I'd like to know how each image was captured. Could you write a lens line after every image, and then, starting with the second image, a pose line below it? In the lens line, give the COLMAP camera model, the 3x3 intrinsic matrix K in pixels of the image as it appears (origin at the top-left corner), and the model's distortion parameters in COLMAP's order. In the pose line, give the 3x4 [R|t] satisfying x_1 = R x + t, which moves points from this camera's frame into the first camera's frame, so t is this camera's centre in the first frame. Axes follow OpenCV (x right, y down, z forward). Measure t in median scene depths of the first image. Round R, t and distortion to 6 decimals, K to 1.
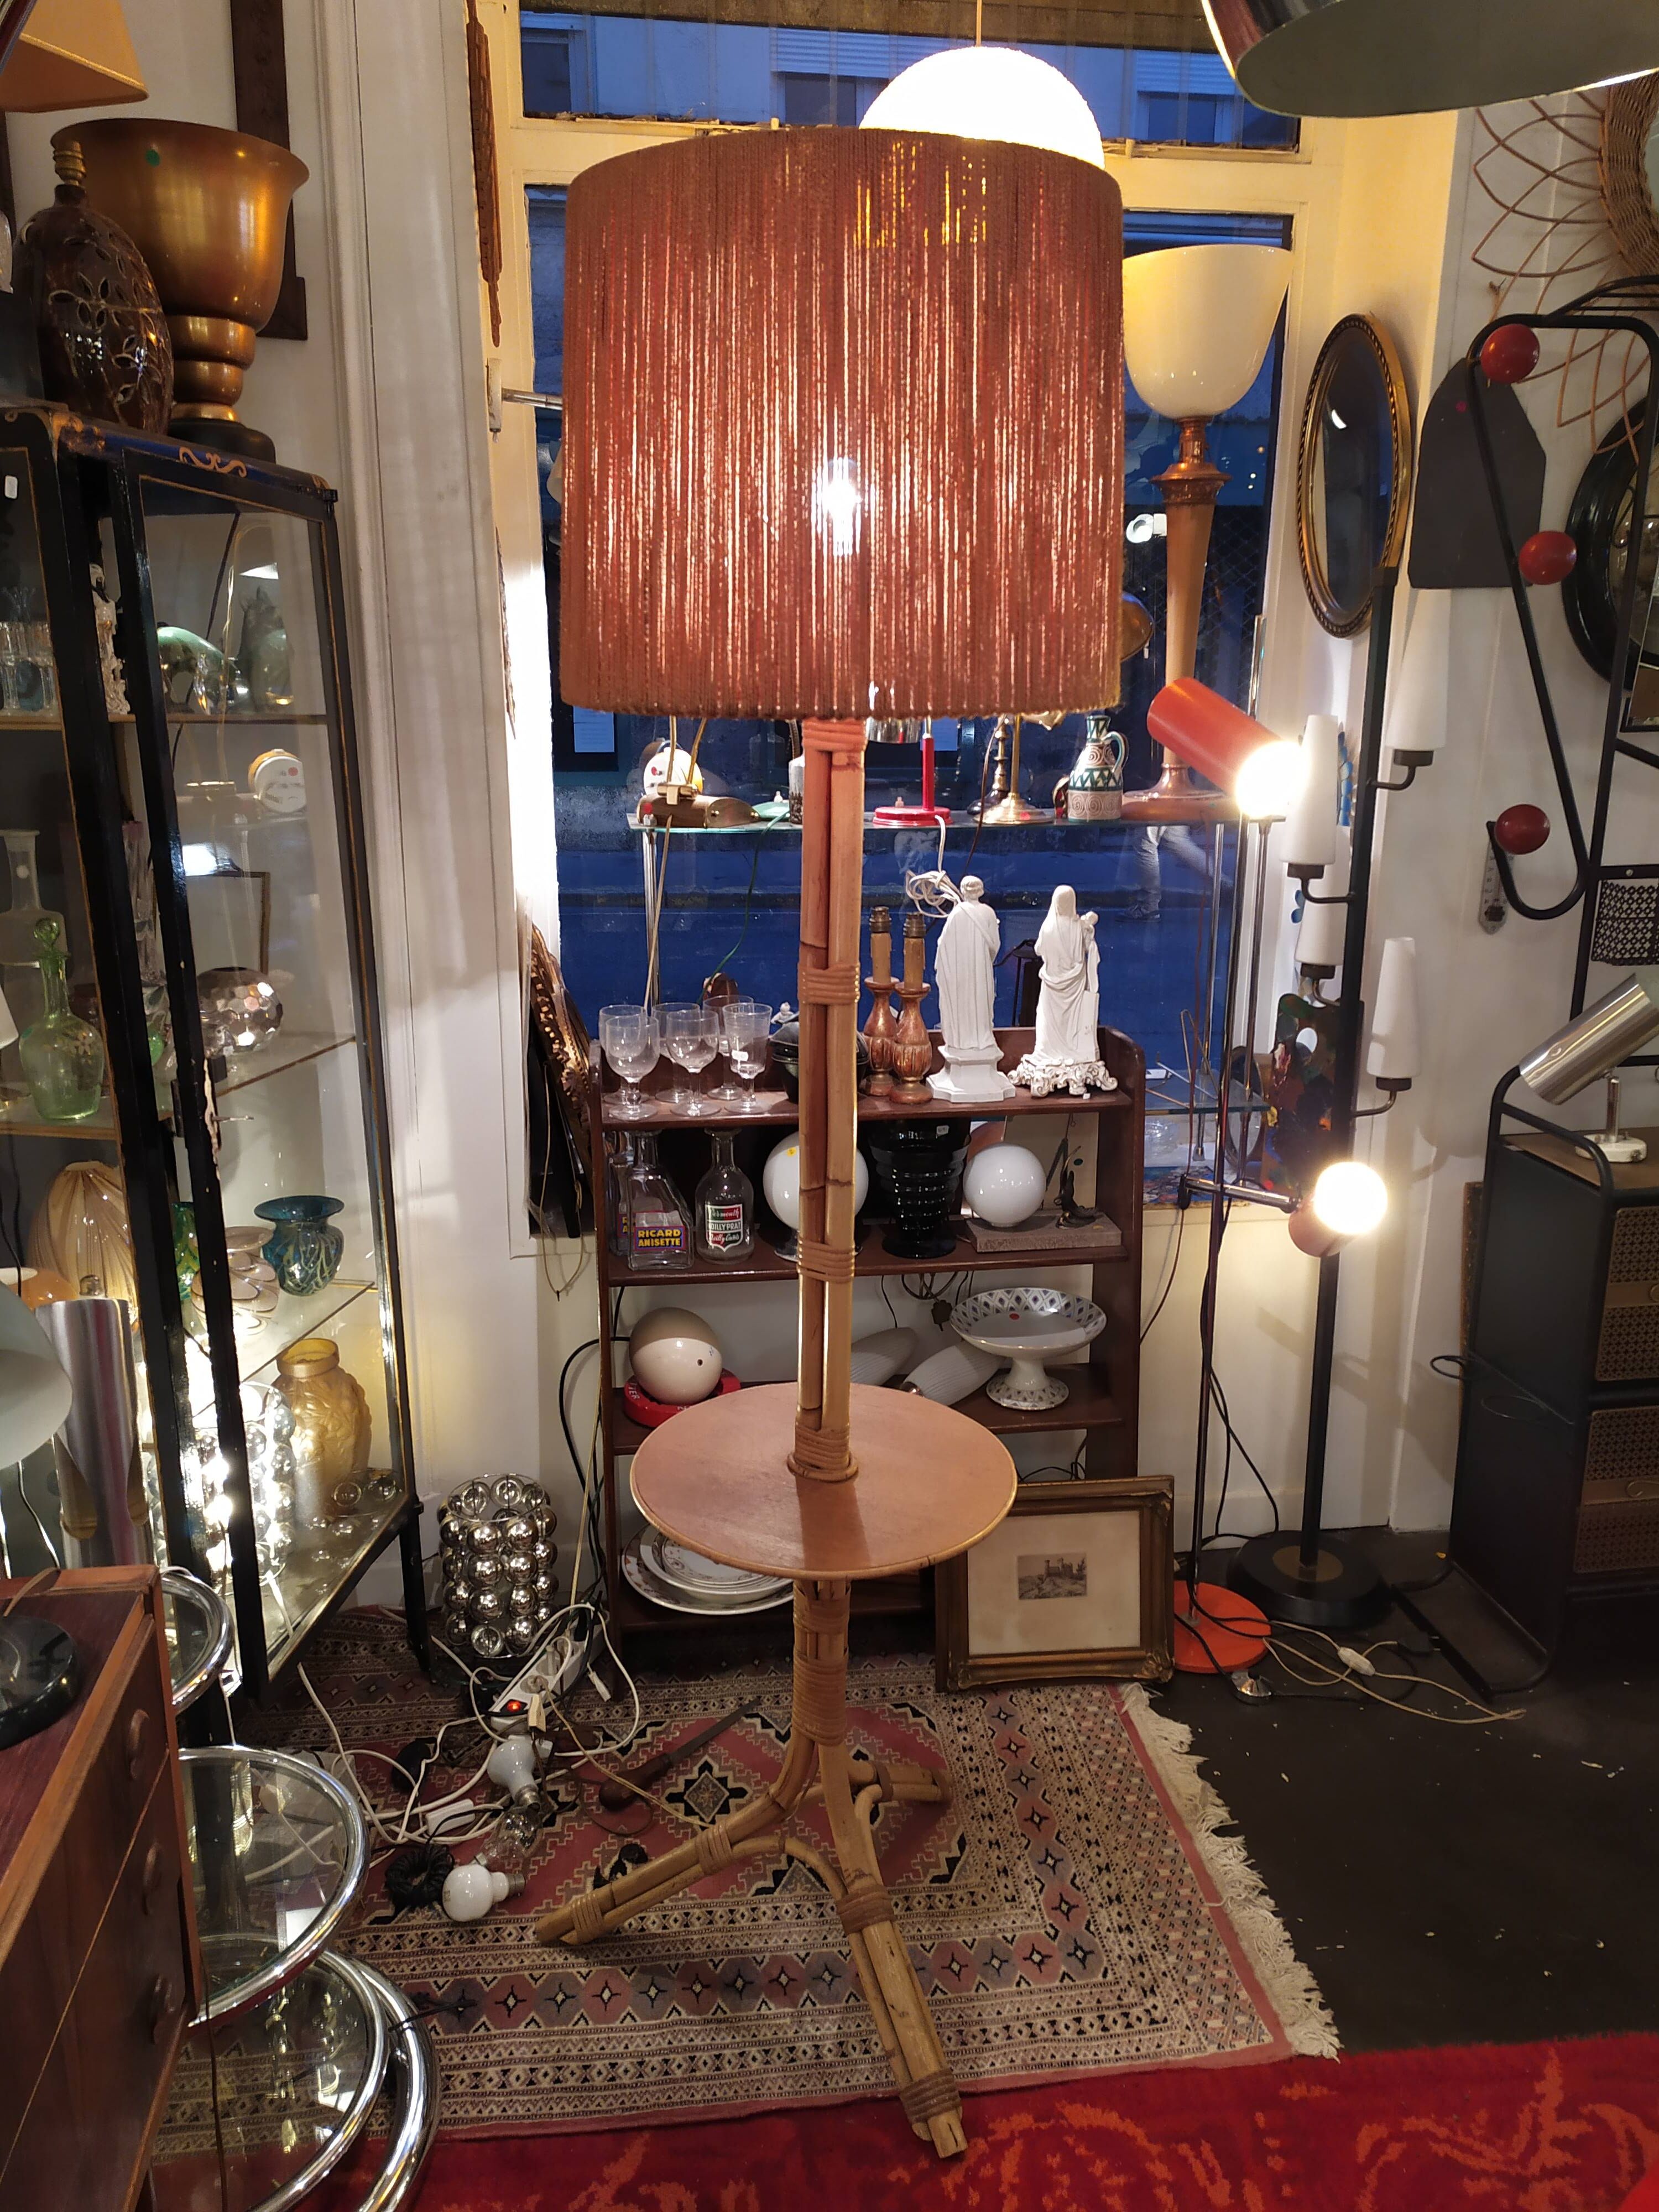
lens RADIAL K [[1621.9, 0, 836.9], [0, 1621.9, 1114.4], [0, 0, 1]] dist [0.082098, -0.113093]
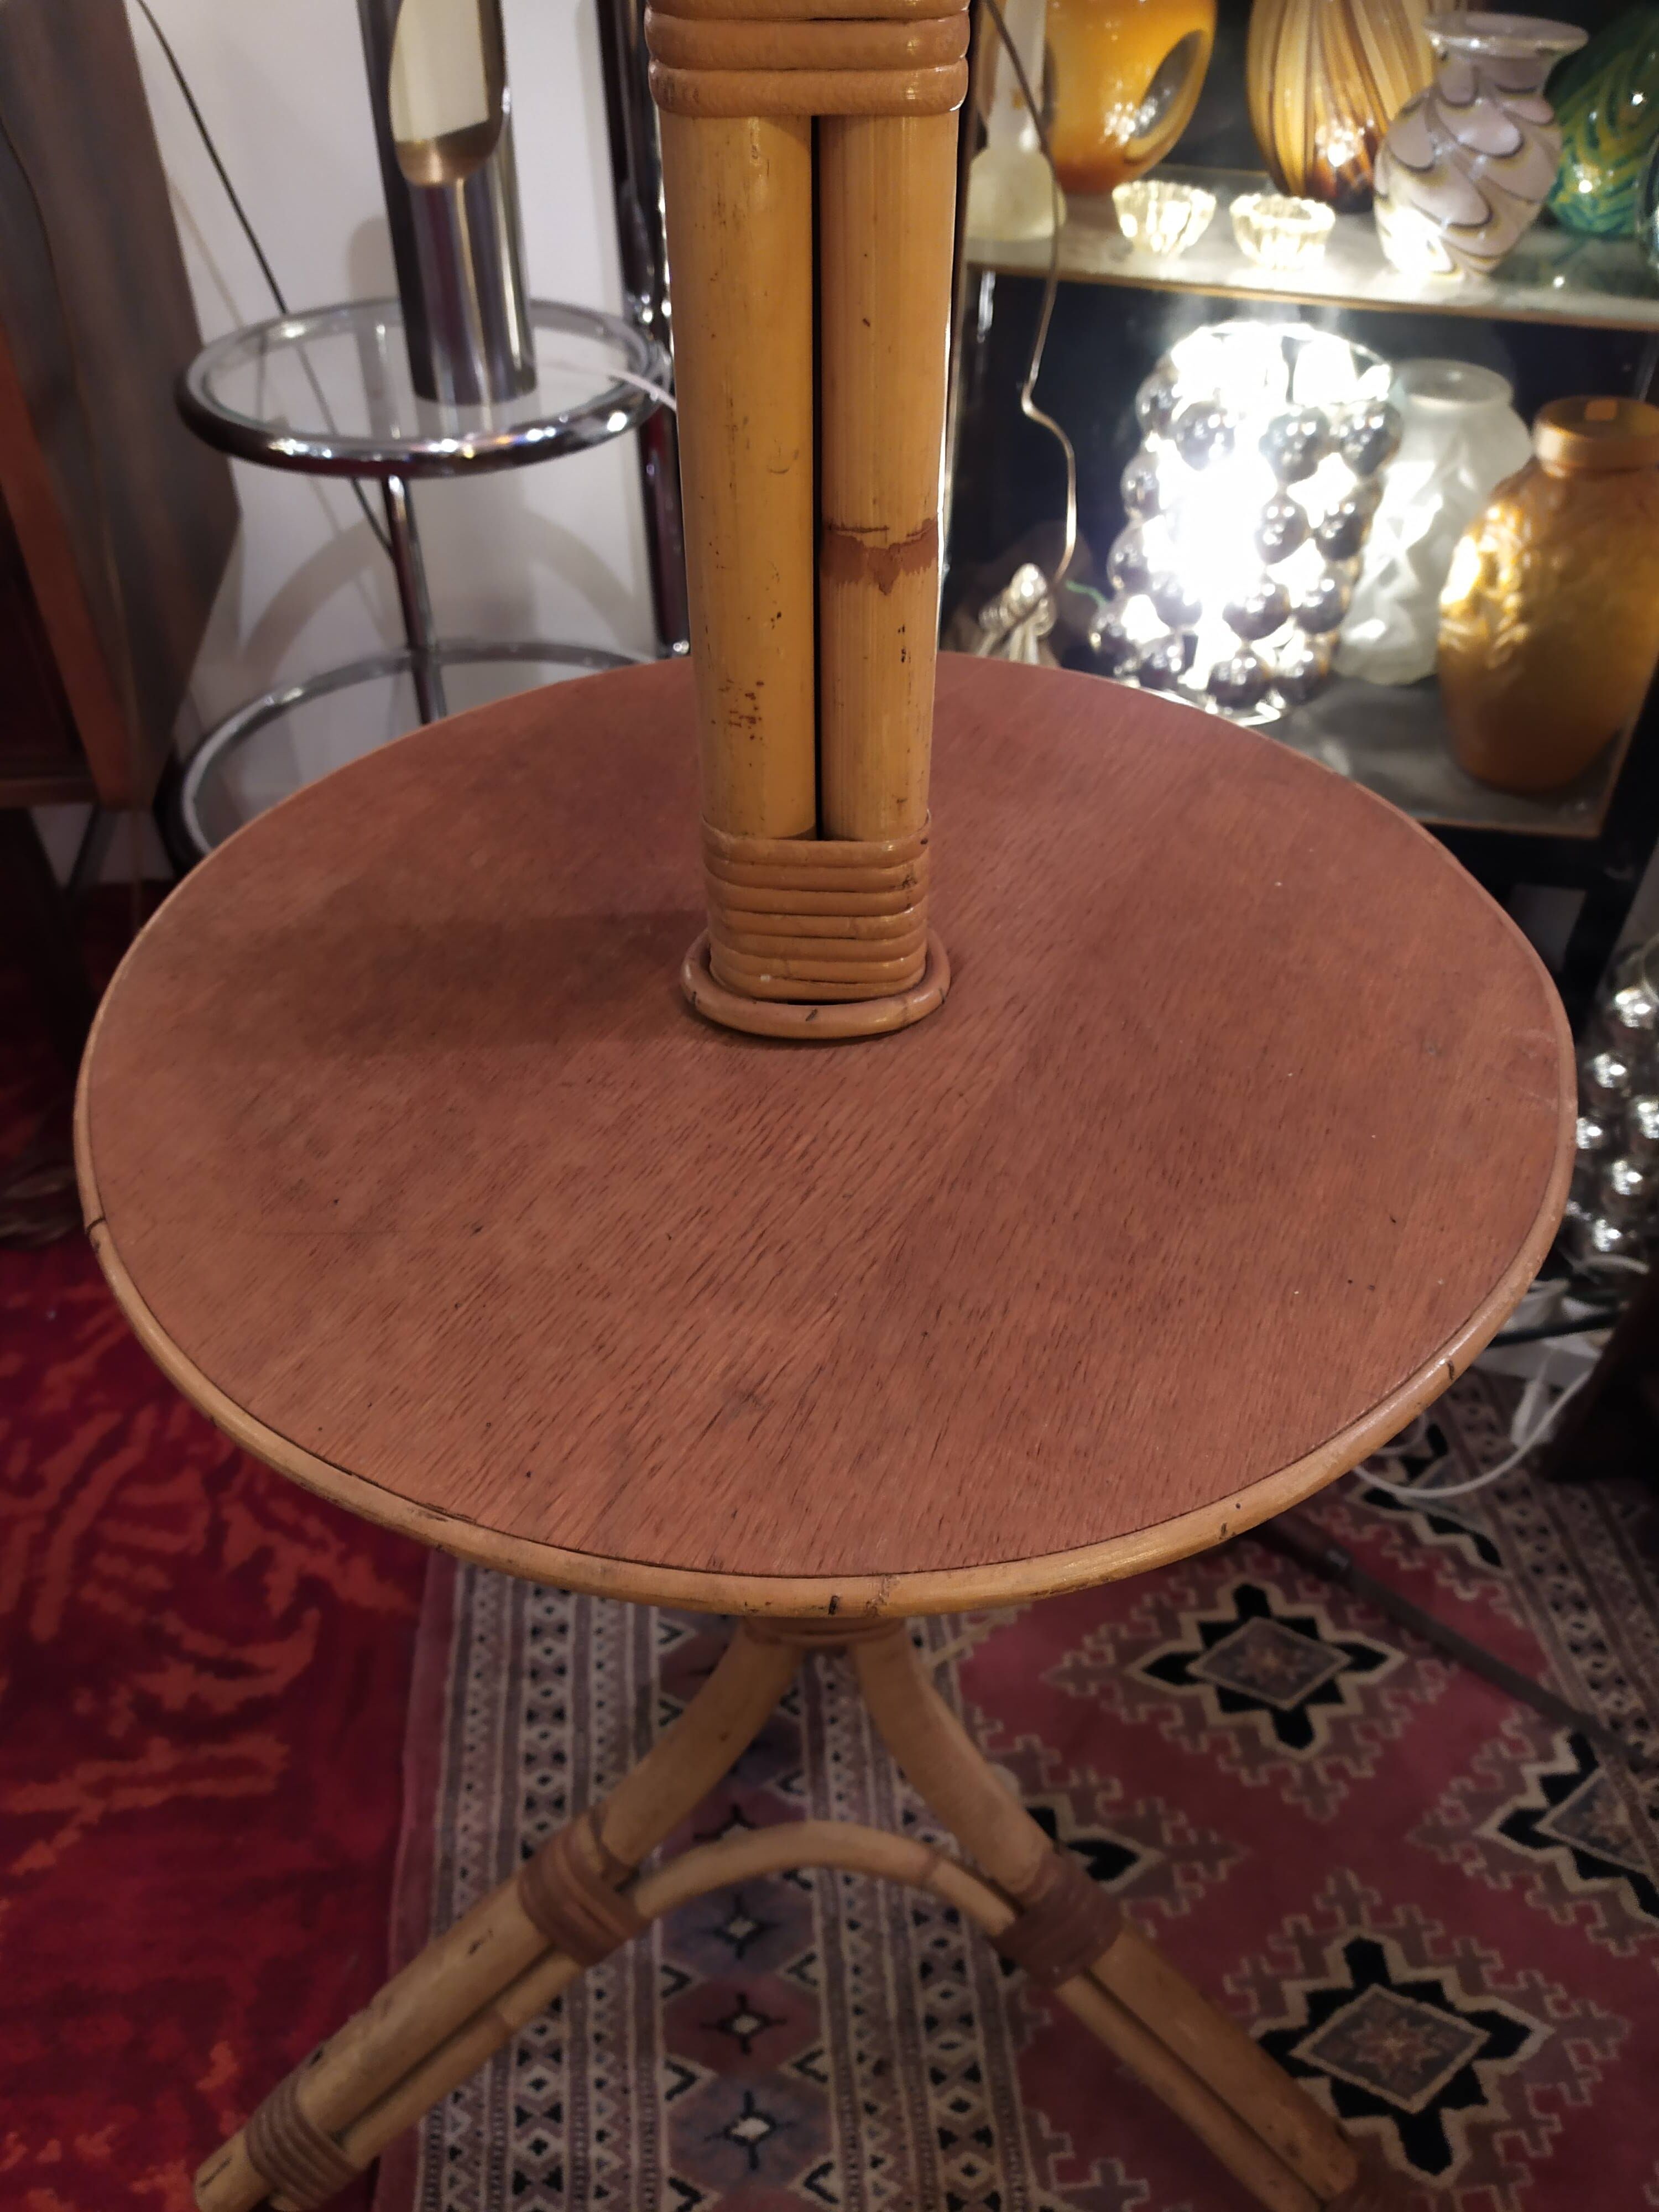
lens RADIAL K [[1688.3, 0, 818.8], [0, 1688.3, 1108.0], [0, 0, 1]] dist [0.042598, -0.069631]
pose [[-0.022732, 0.653300, -0.756758, 0.181423], [-0.273017, 0.724124, 0.633329, 0.046634], [0.961741, 0.221004, 0.161901, 0.798125]]
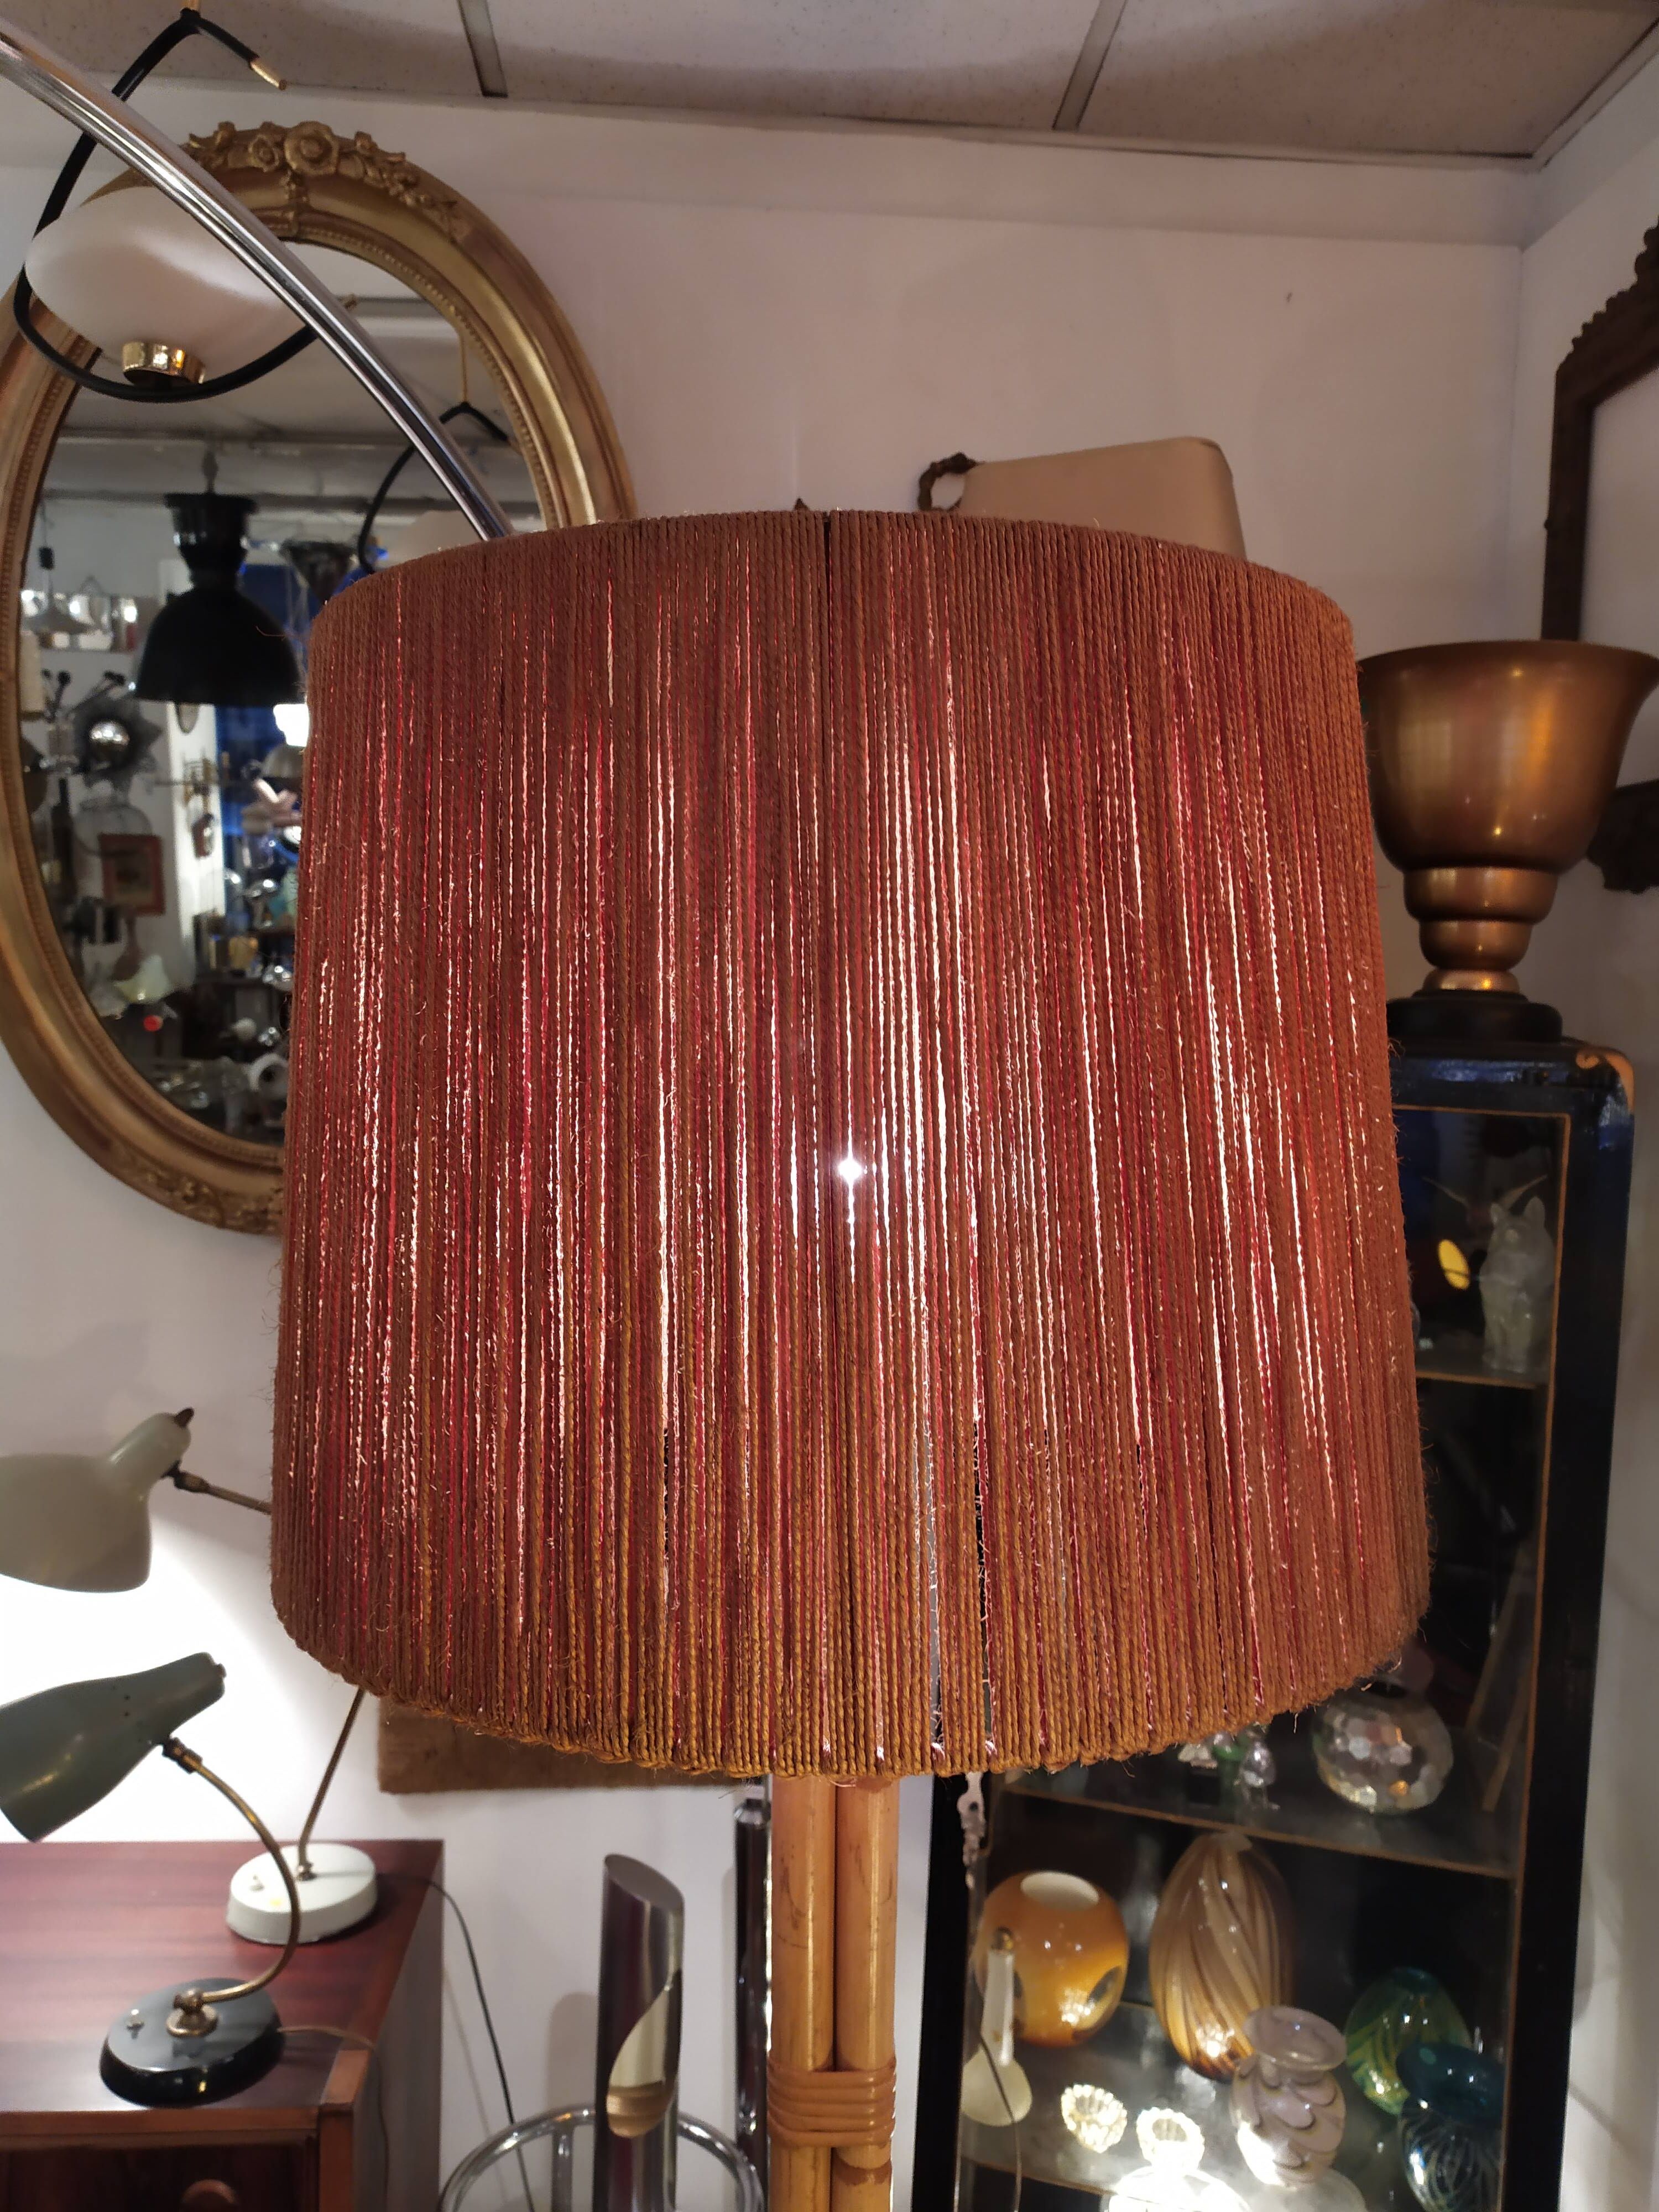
lens RADIAL K [[1675.2, 0, 829.5], [0, 1675.2, 1106.0], [0, 0, 1]] dist [0.008106, 0.003663]
pose [[-0.080481, 0.038768, -0.996002, 0.374052], [-0.297200, 0.952858, 0.061103, -0.301385], [0.951417, 0.300929, -0.065165, 0.717411]]
